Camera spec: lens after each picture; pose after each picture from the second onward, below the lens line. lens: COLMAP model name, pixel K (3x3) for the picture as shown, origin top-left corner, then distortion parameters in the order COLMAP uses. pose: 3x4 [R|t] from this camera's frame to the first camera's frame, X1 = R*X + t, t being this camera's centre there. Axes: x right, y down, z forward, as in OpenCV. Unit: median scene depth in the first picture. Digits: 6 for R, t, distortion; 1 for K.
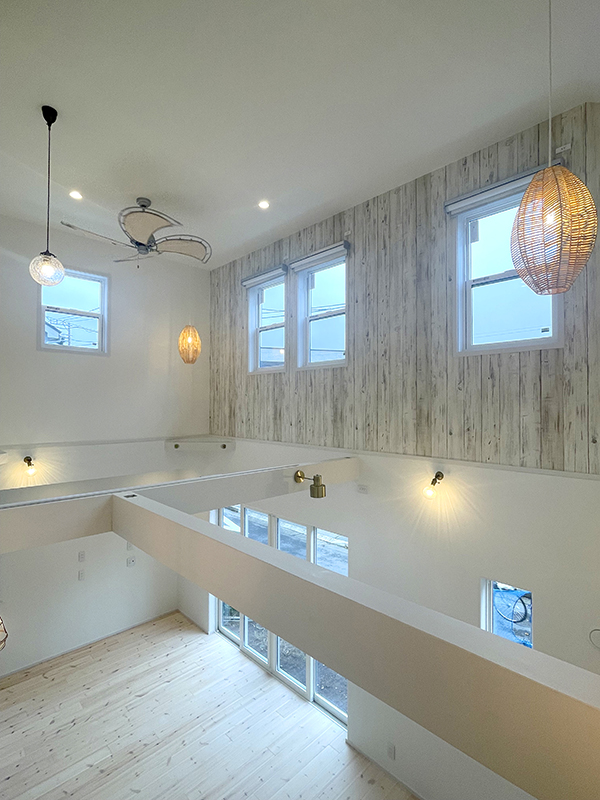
lens RADIAL K [[396.3, 0, 300.5], [0, 396.3, 400.7], [0, 0, 1]] dist [0.002063, 0.001192]
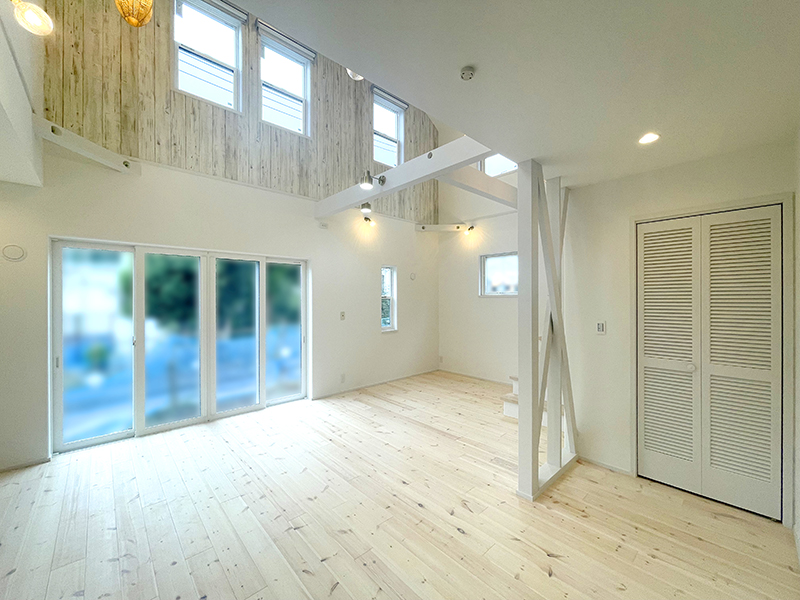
lens RADIAL K [[325.5, 0, 402.4], [0, 325.5, 297.4], [0, 0, 1]] dist [-0.004729, 0.002012]
pose [[0.023338, 0.000906, 0.999727, -0.996154], [-0.007509, 0.999972, -0.000731, 0.456220], [-0.999699, -0.007490, 0.023344, 0.611266]]
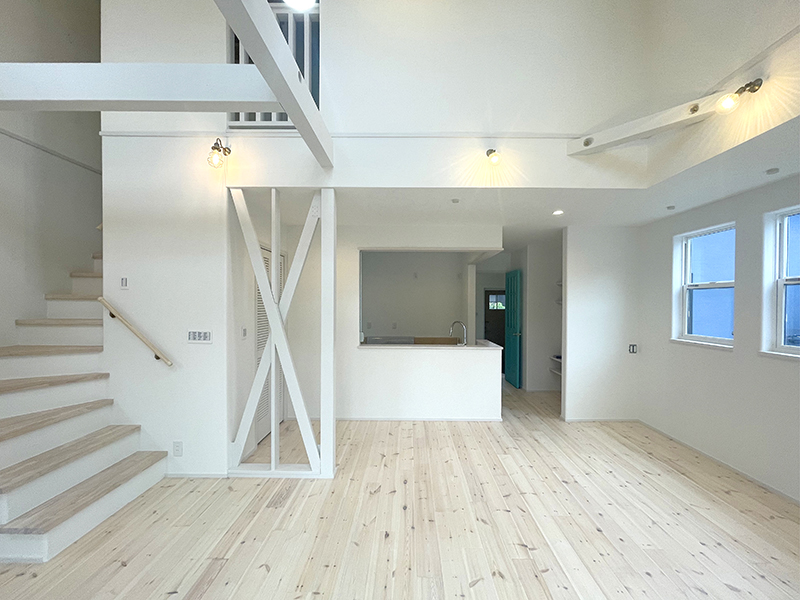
lens RADIAL K [[325.5, 0, 406.9], [0, 325.5, 308.1], [0, 0, 1]] dist [-0.004729, 0.002012]
pose [[-0.703846, 0.000496, -0.710352, -0.050600], [0.002264, 0.999996, -0.001544, 0.459140], [0.710349, -0.002695, -0.703845, 0.991735]]
